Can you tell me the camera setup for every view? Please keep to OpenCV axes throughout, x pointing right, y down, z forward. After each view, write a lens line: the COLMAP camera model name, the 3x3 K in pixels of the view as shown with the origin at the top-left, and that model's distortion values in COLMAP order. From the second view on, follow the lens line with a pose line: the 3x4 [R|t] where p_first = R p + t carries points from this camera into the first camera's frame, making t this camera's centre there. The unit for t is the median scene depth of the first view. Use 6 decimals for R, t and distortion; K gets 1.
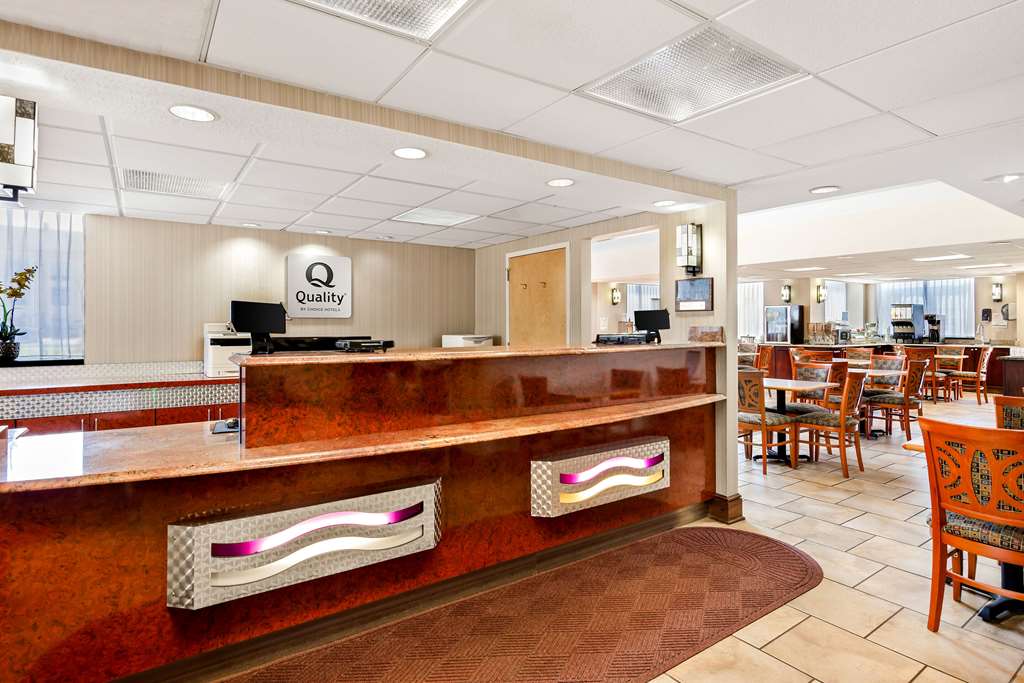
lens RADIAL K [[540.0, 0, 509.5], [0, 540.0, 317.1], [0, 0, 1]] dist [0.004965, 0.002342]
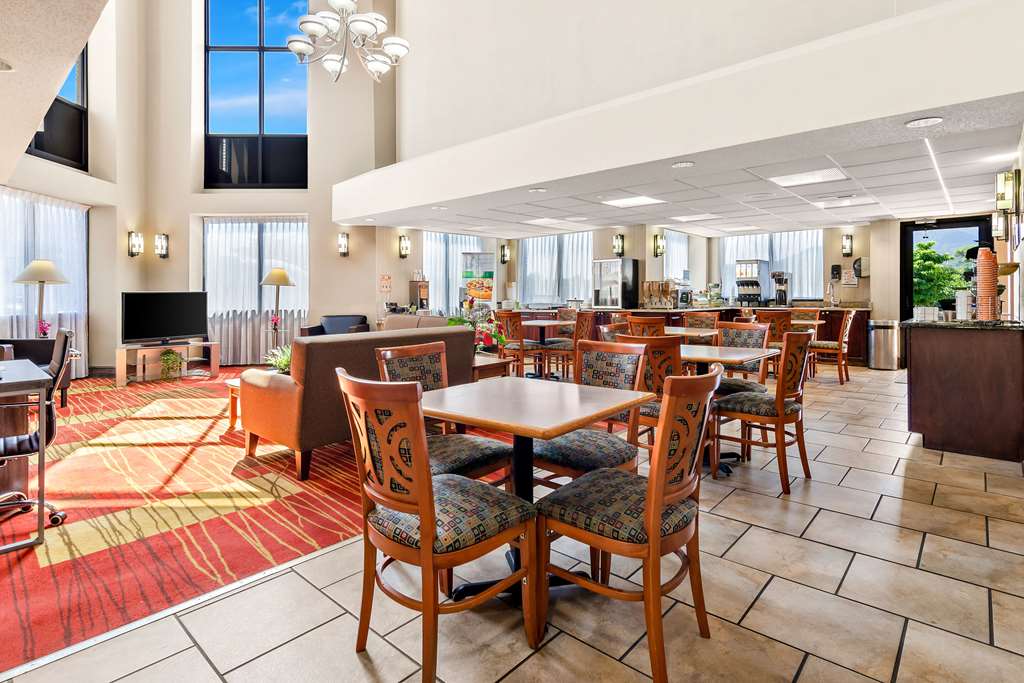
lens RADIAL K [[505.5, 0, 510.3], [0, 505.5, 289.0], [0, 0, 1]] dist [0.001309, -0.000225]
pose [[0.978067, -0.000747, 0.208288, 0.210904], [0.000827, 1.000000, -0.000297, 0.021477], [-0.208288, 0.000463, 0.978067, 0.323783]]
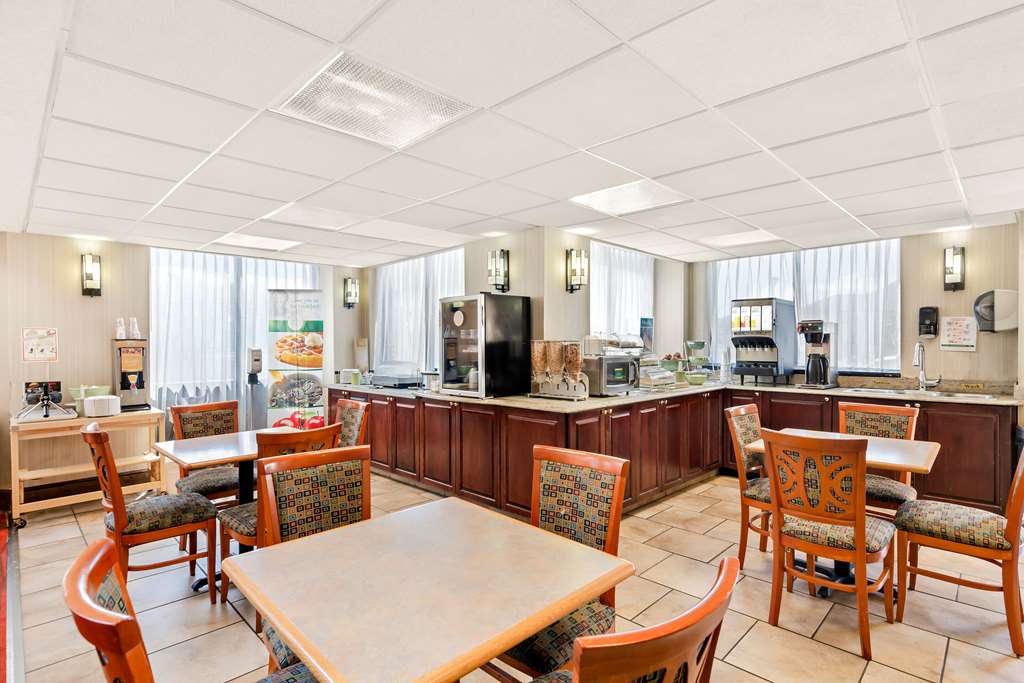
lens RADIAL K [[505.5, 0, 504.1], [0, 505.5, 343.3], [0, 0, 1]] dist [0.001309, -0.000225]
pose [[0.984765, -0.003371, 0.173858, 0.461707], [0.001457, 0.999937, 0.011134, 0.008426], [-0.173885, -0.010711, 0.984708, 0.641544]]
